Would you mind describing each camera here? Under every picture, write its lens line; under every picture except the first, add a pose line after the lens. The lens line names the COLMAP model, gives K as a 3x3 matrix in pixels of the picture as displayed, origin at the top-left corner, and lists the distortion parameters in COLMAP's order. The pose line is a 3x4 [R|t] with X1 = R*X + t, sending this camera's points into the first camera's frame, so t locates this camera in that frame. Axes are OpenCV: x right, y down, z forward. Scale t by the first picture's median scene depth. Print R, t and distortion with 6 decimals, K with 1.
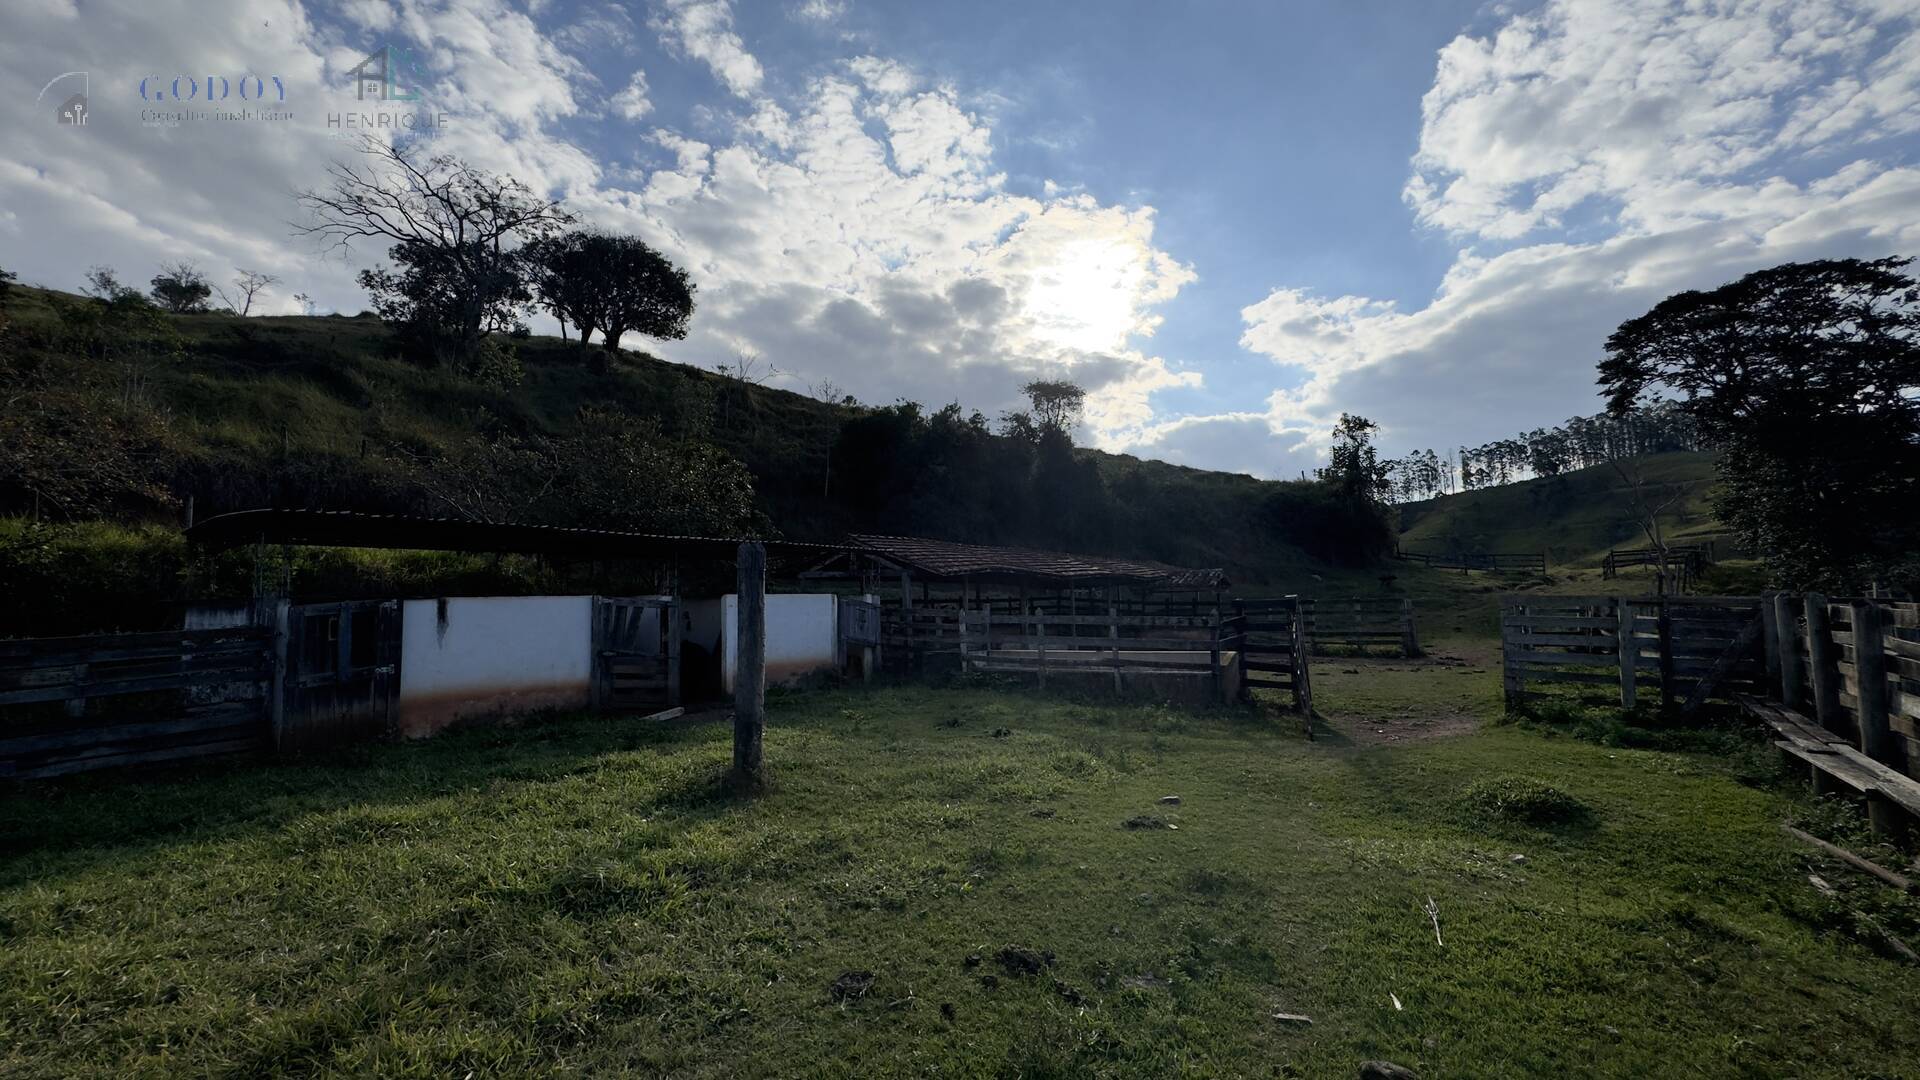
lens RADIAL K [[765.7, 0, 973.1], [0, 765.7, 545.2], [0, 0, 1]] dist [-0.001418, 0.000322]
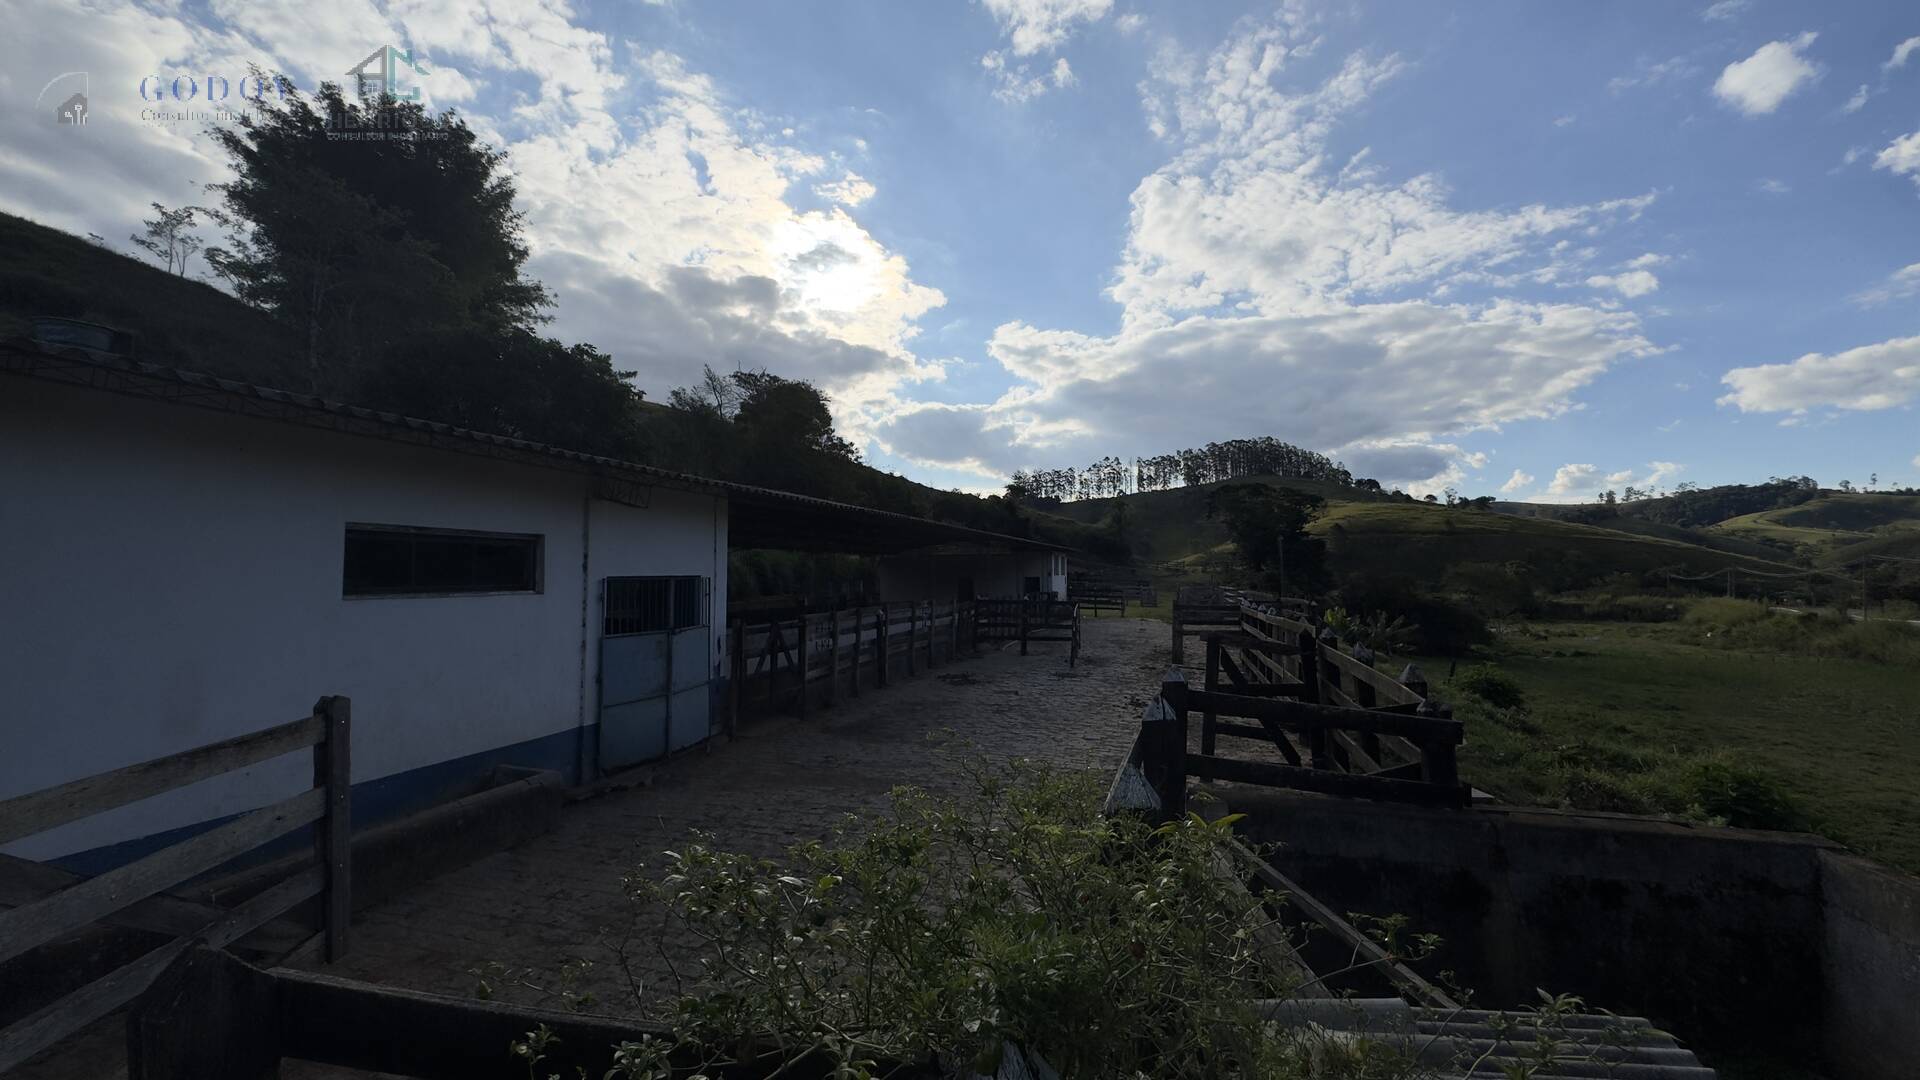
lens RADIAL K [[765.7, 0, 958.2], [0, 765.7, 536.7], [0, 0, 1]] dist [-0.001418, 0.000322]
pose [[0.938981, 0.036559, 0.342021, -0.093956], [-0.046870, 0.998660, 0.021929, -0.010687], [-0.340761, -0.036621, 0.939436, -0.127807]]
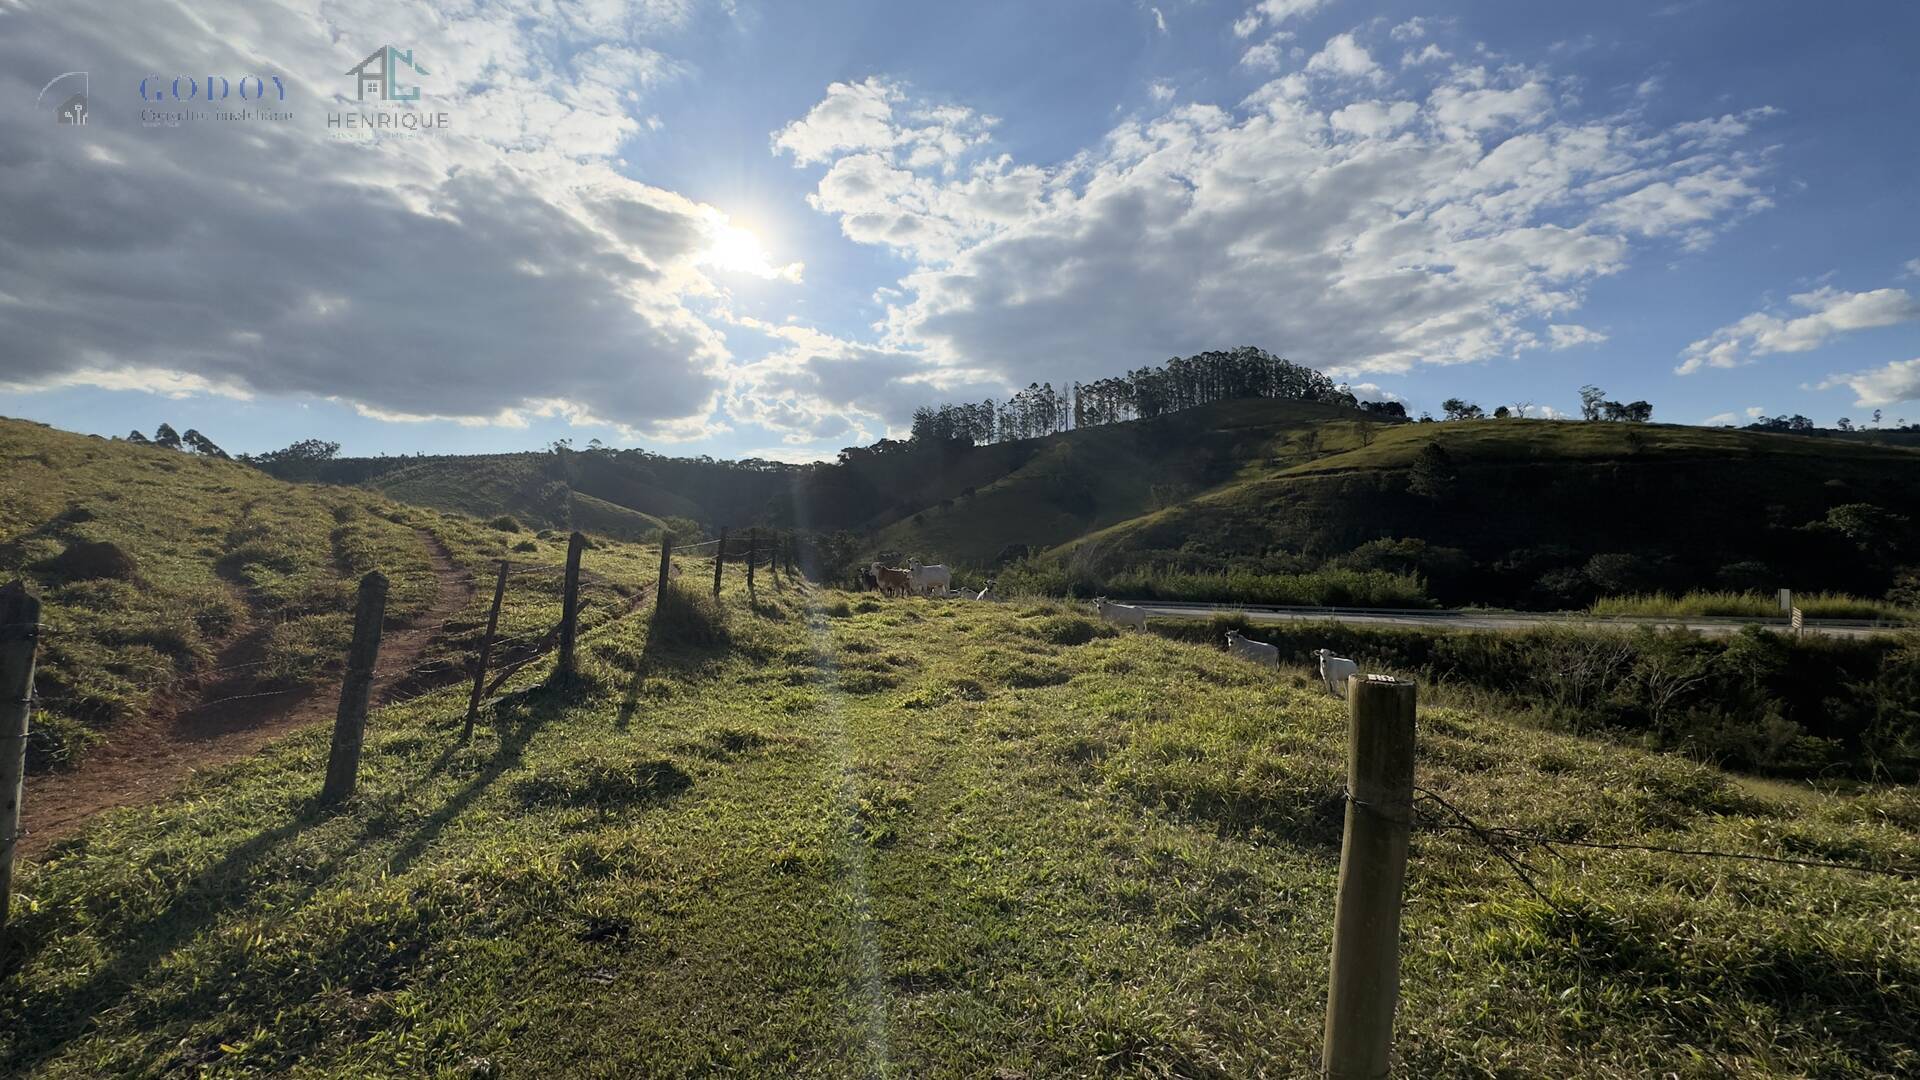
lens RADIAL K [[765.7, 0, 960.0], [0, 765.7, 539.1], [0, 0, 1]] dist [-0.001418, 0.000322]
pose [[0.911943, -0.001078, 0.410315, 0.133489], [-0.028885, 0.997347, 0.066819, 0.007109], [-0.409298, -0.072787, 0.909493, 0.206067]]
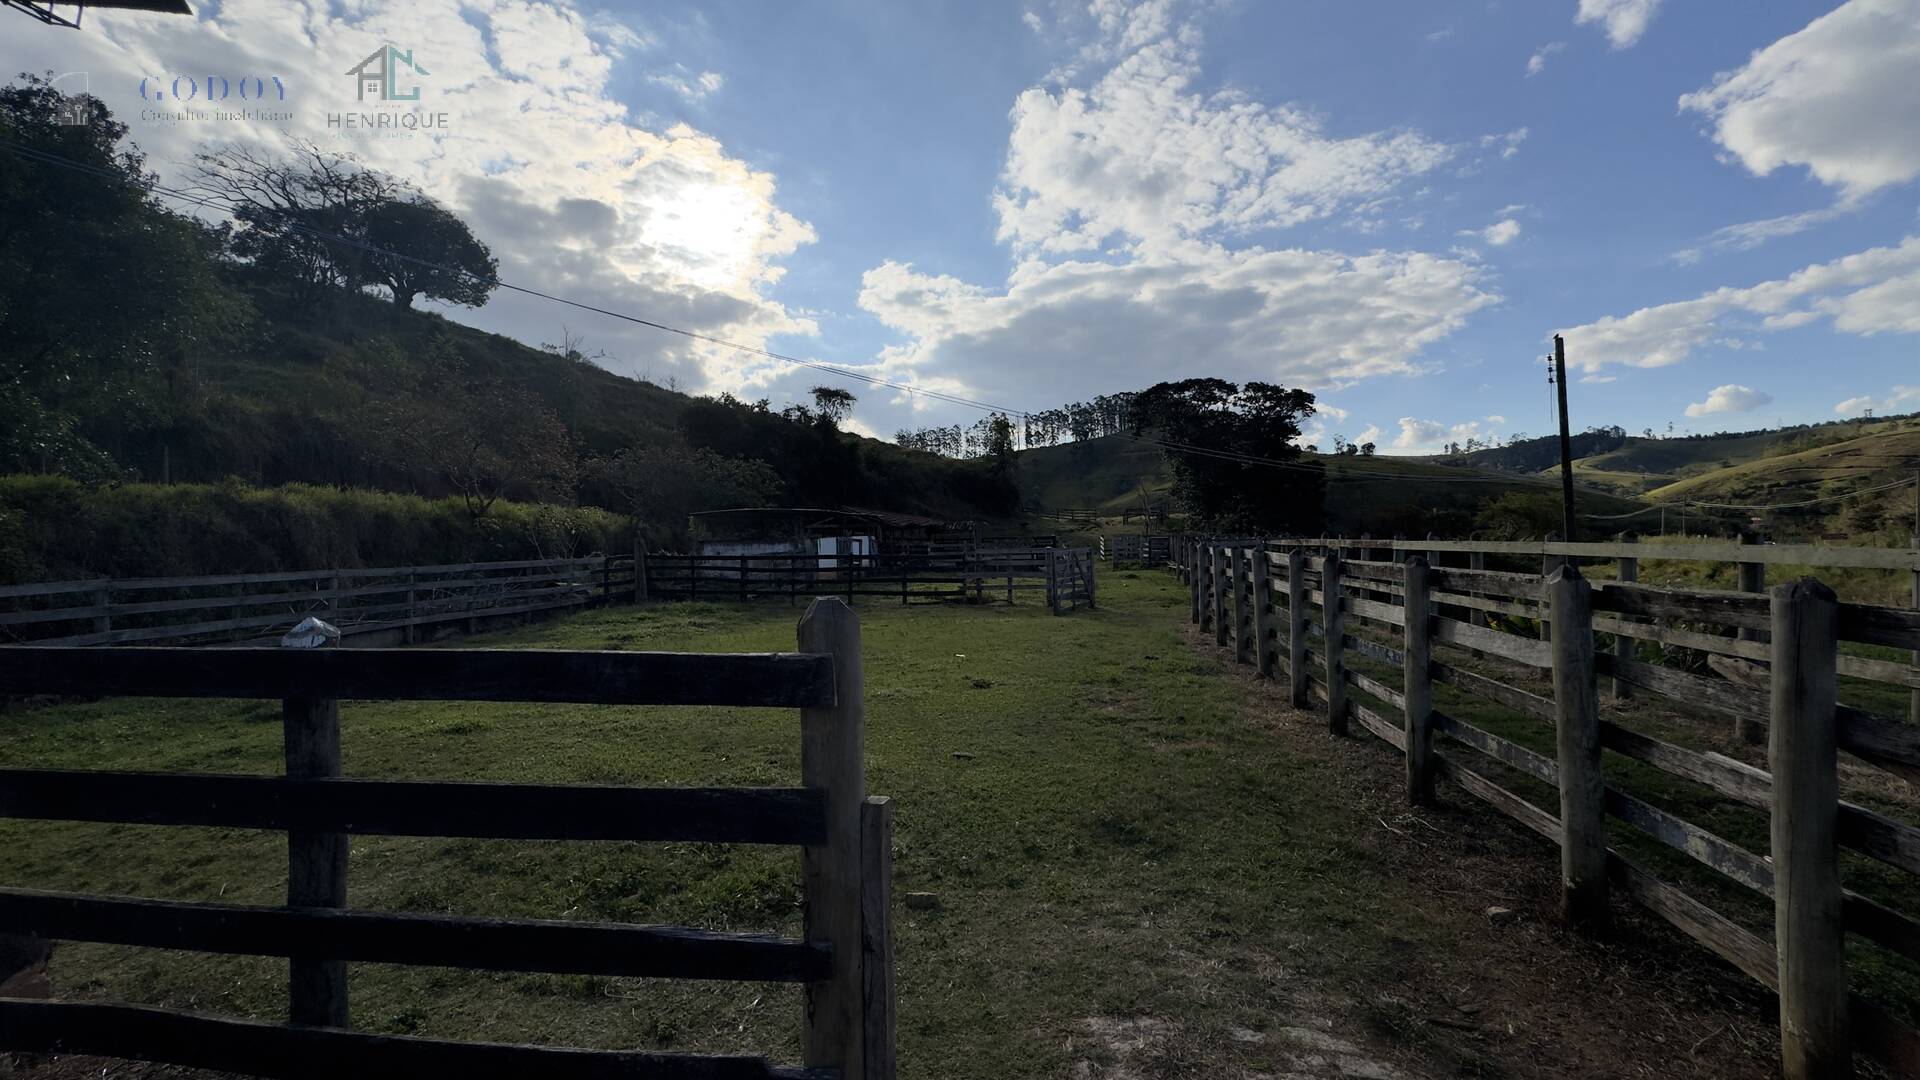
lens RADIAL K [[765.7, 0, 957.5], [0, 765.7, 546.0], [0, 0, 1]] dist [-0.001418, 0.000322]
pose [[0.881659, -0.016596, 0.471595, -0.048466], [-0.020624, 0.997071, 0.073646, -0.003400], [-0.471436, -0.074656, 0.878735, -0.053331]]
